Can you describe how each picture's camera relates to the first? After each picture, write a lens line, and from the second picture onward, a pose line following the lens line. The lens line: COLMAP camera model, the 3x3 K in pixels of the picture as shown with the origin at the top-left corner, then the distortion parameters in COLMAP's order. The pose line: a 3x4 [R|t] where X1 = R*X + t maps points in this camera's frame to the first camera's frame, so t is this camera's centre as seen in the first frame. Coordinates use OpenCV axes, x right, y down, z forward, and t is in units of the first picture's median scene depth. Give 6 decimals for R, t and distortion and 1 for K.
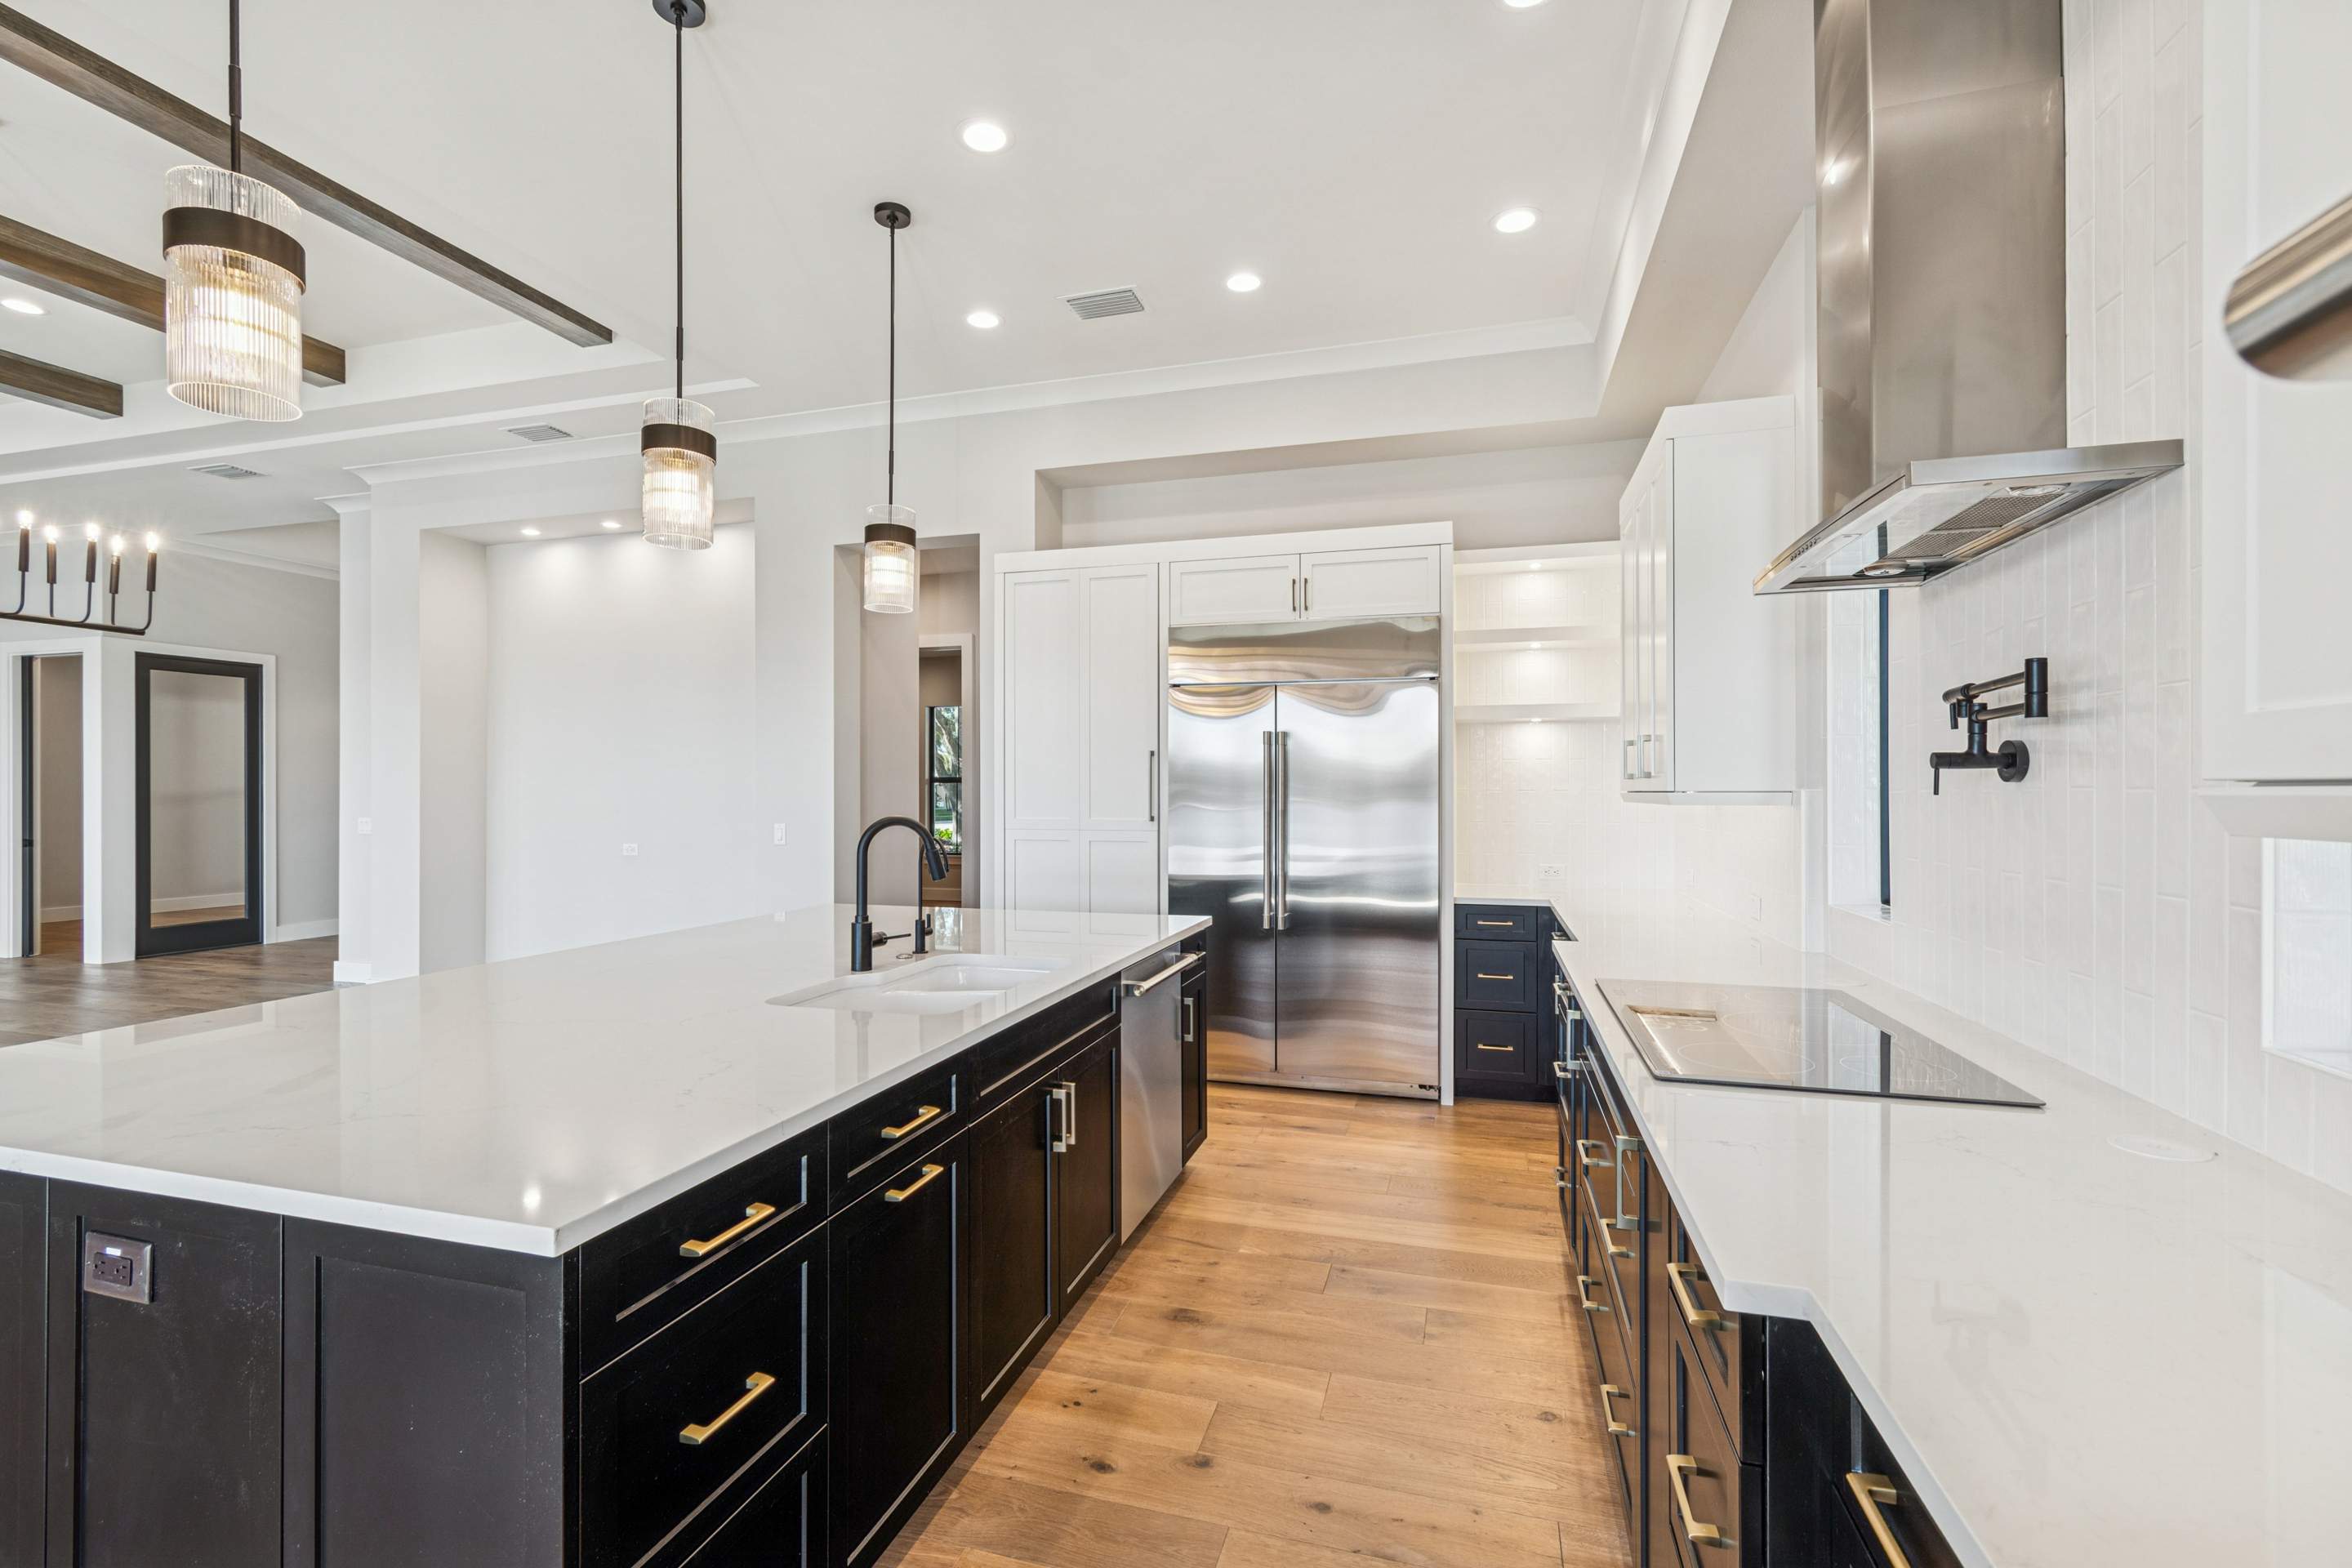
lens RADIAL K [[1014.4, 0, 1176.0], [0, 1014.4, 784.0], [0, 0, 1]] dist [-0.000672, -0.000111]
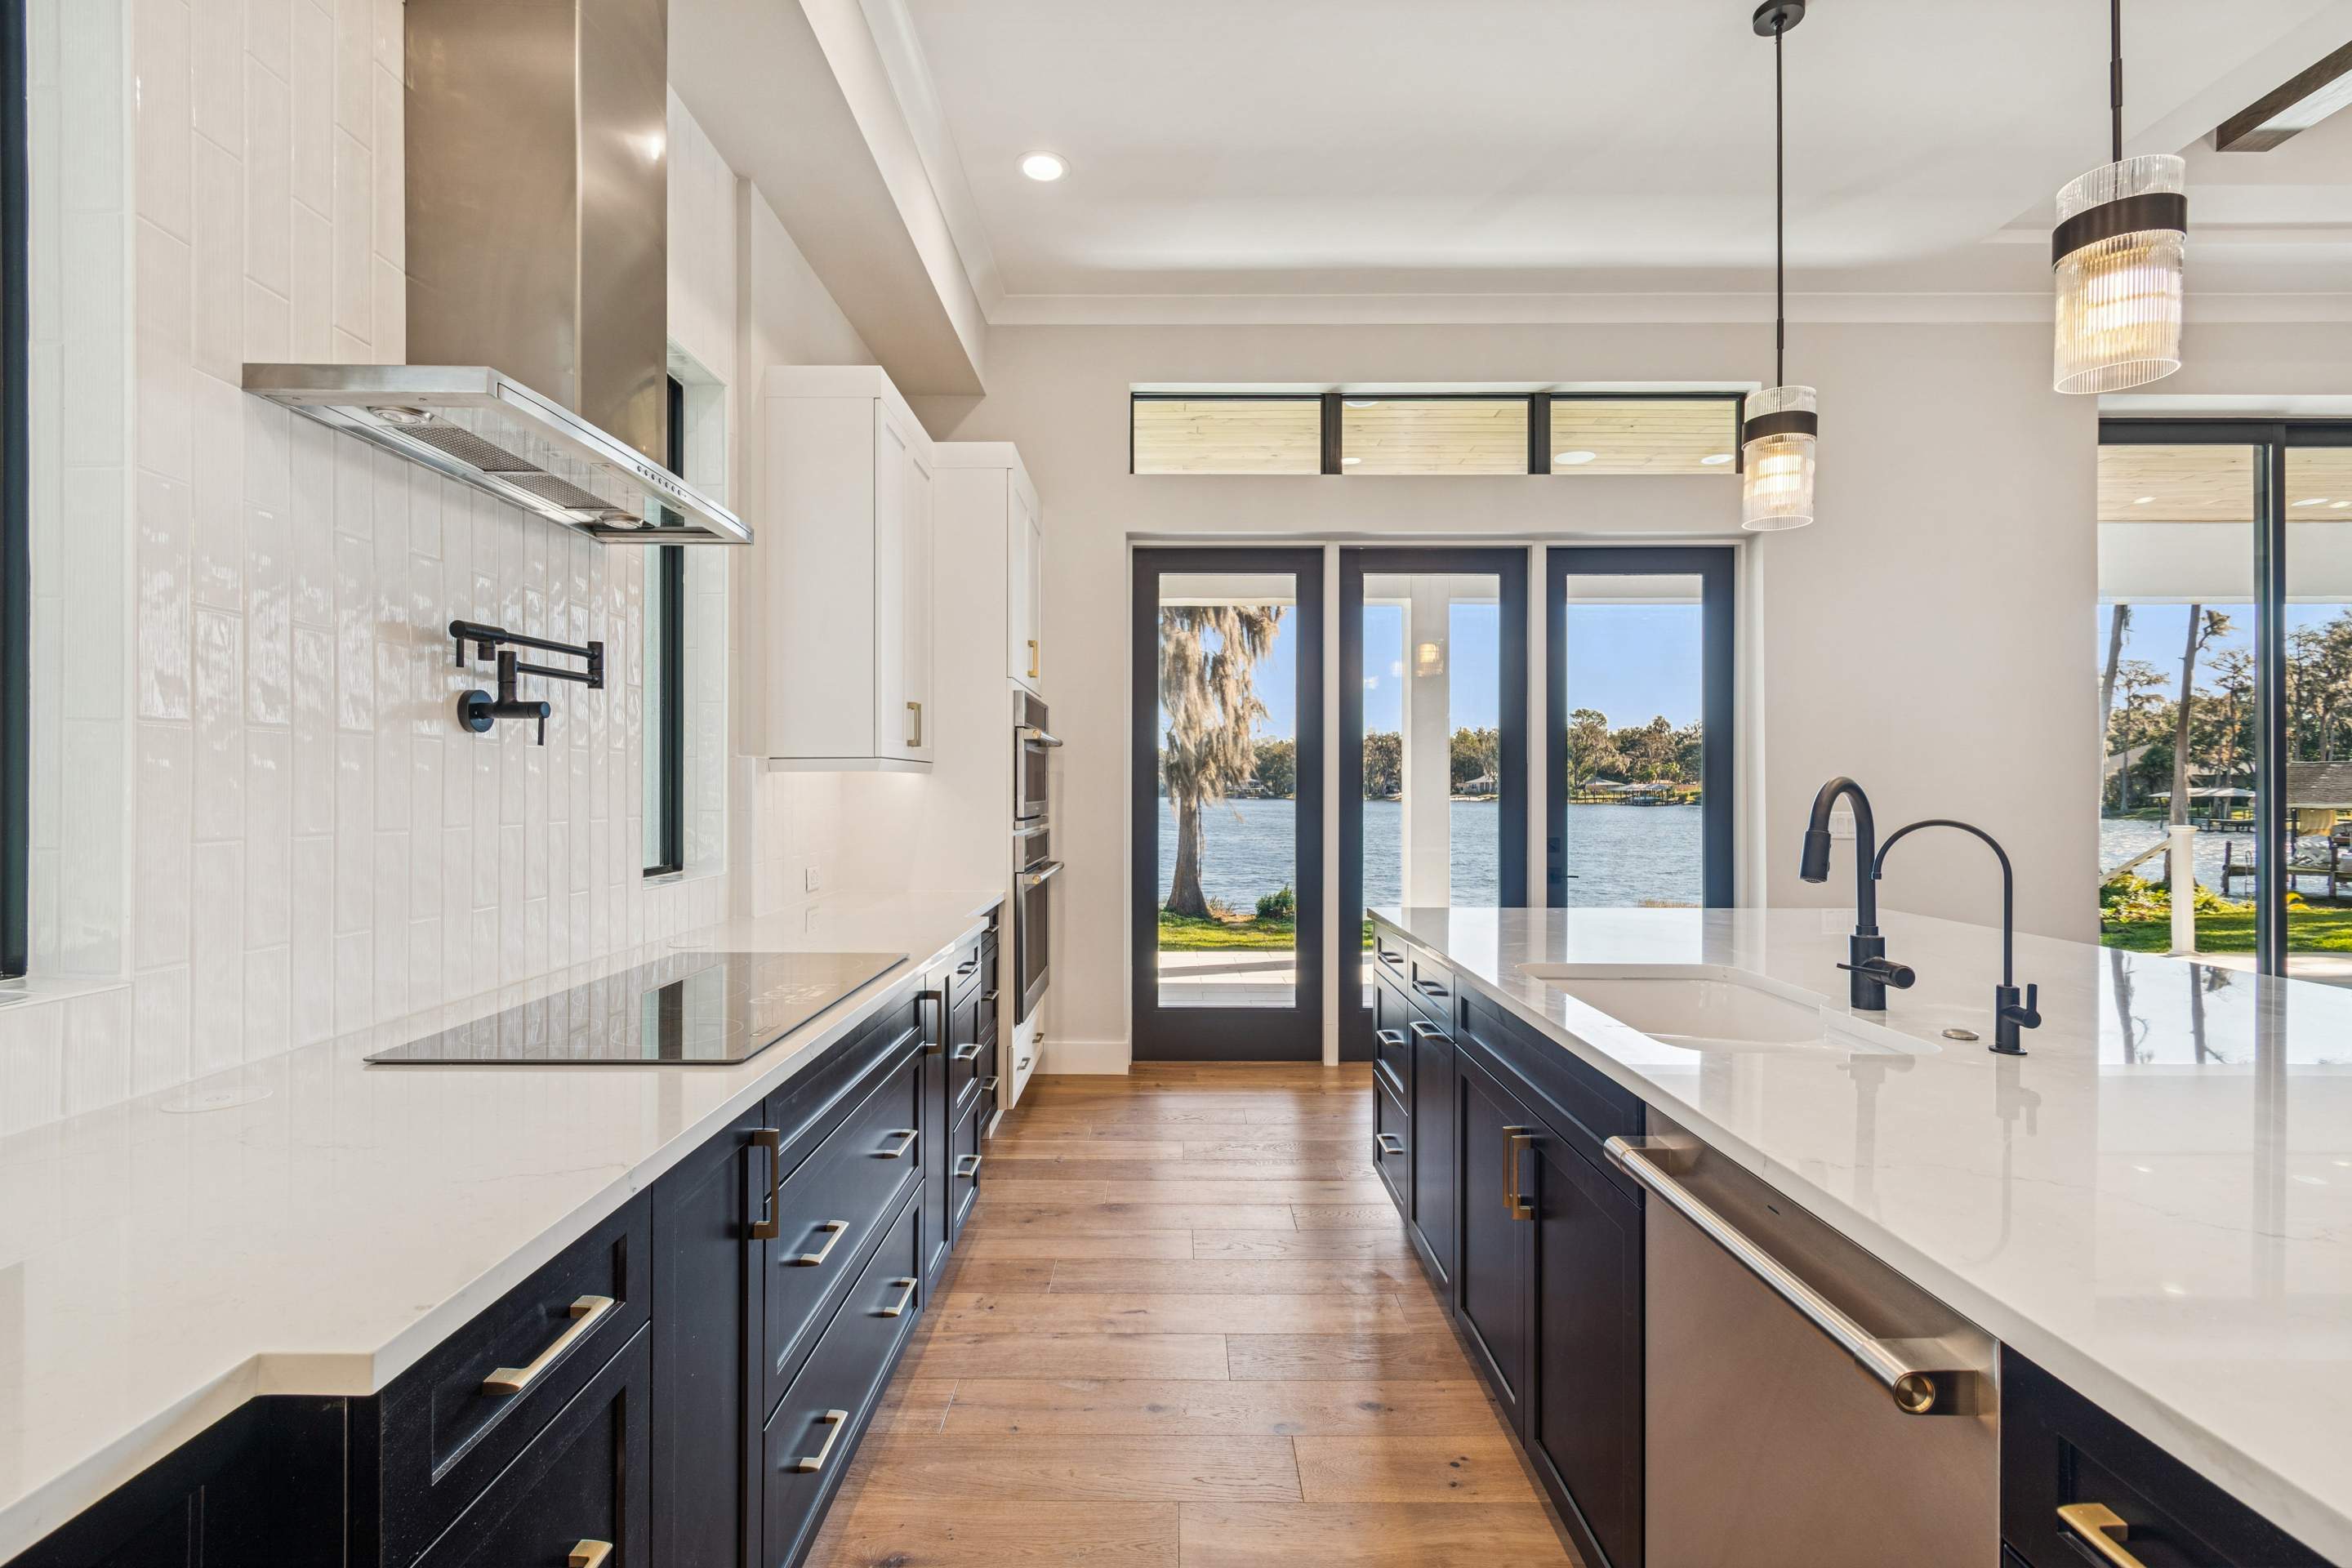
lens RADIAL K [[968.6, 0, 1176.0], [0, 968.6, 784.0], [0, 0, 1]] dist [0.000750, 0.000163]
pose [[-0.963645, 0.001673, -0.267182, 0.299126], [0.002343, 0.999995, -0.002189, 0.036697], [0.267177, -0.002736, -0.963644, 1.467604]]
